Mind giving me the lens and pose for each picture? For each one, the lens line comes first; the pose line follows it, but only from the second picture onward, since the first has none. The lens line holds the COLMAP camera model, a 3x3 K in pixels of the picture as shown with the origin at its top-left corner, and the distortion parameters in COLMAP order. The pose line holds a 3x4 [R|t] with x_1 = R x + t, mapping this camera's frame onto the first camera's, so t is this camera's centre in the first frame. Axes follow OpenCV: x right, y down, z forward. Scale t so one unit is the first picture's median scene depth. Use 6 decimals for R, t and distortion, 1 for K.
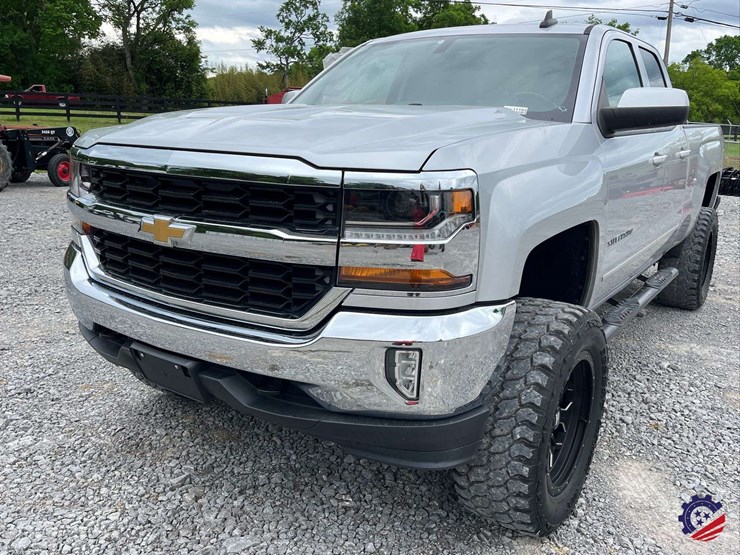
lens RADIAL K [[637.6, 0, 373.6], [0, 637.6, 282.6], [0, 0, 1]] dist [0.040927, -0.012556]
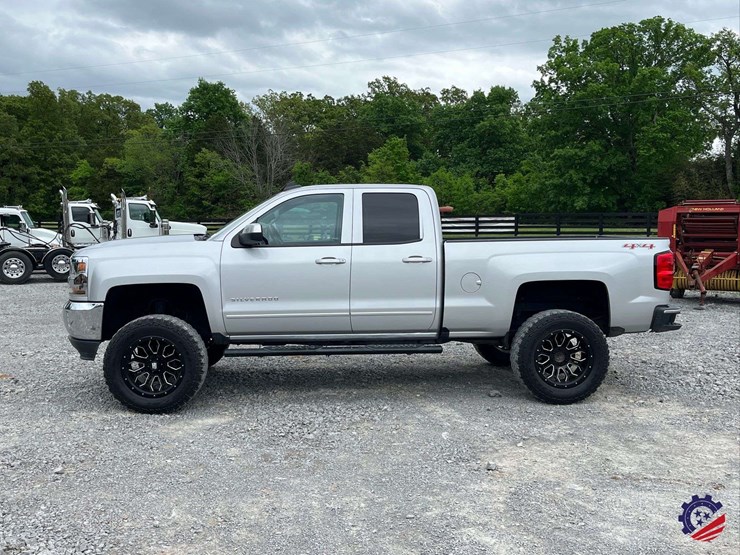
lens RADIAL K [[735.1, 0, 367.9], [0, 735.1, 282.6], [0, 0, 1]] dist [0.040944, 0.000000]
pose [[0.619851, 0.033095, -0.784021, 0.146531], [-0.176651, 0.979351, -0.098321, 0.002256], [0.764578, 0.199442, 0.612898, -0.005024]]
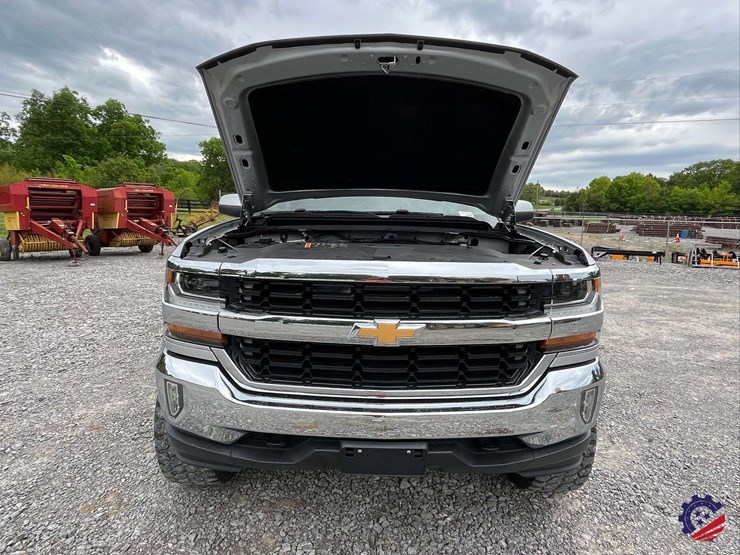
lens RADIAL K [[449.2, 0, 364.9], [0, 449.2, 274.2], [0, 0, 1]] dist [-0.004136, -0.001362]
pose [[0.821290, -0.088503, 0.563605, -0.034934], [0.138011, 0.989374, -0.045749, -0.006692], [-0.553567, 0.115357, 0.824777, 0.016082]]
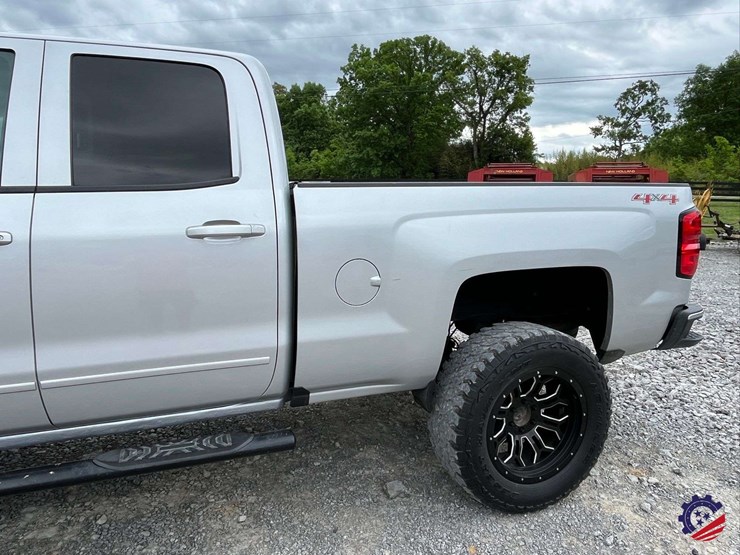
lens RADIAL K [[526.6, 0, 366.3], [0, 526.6, 270.9], [0, 0, 1]] dist [0.001547, -0.005141]
pose [[0.812130, 0.064815, -0.579866, 0.073706], [-0.127997, 0.989394, -0.068677, -0.013157], [0.569265, 0.129996, 0.811812, 0.061785]]
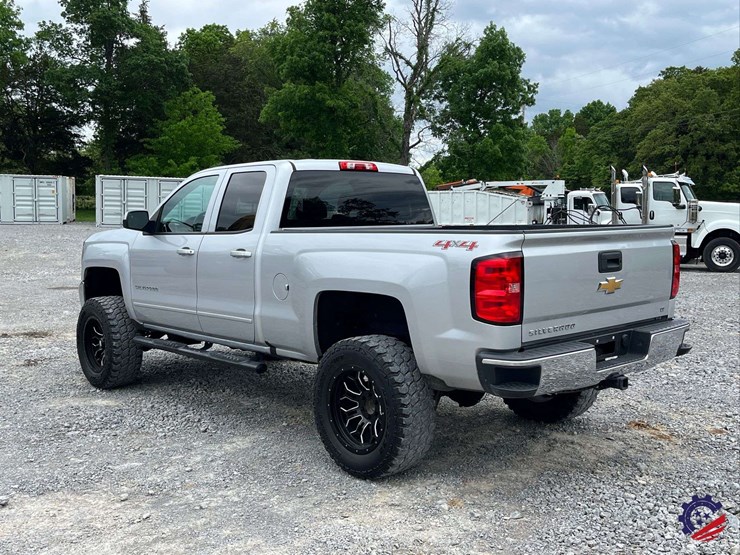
lens RADIAL K [[794.4, 0, 377.4], [0, 794.4, 270.2], [0, 0, 1]] dist [0.036637, 0.000000]
pose [[-0.225879, 0.048216, -0.972961, 0.157408], [-0.234694, 0.966662, 0.102390, -0.032654], [0.945462, 0.251476, -0.207033, 0.133673]]
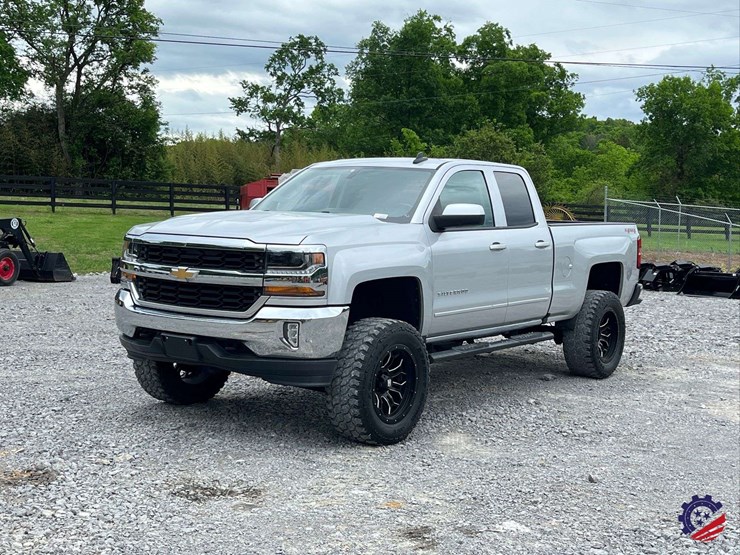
lens RADIAL K [[998.3, 0, 367.2], [0, 998.3, 283.5], [0, 0, 1]] dist [0.088561, 0.000000]
pose [[0.999103, 0.008908, -0.041396, 0.017478], [-0.015860, 0.985183, -0.170774, 0.021566], [0.039262, 0.171278, 0.984440, -0.094134]]
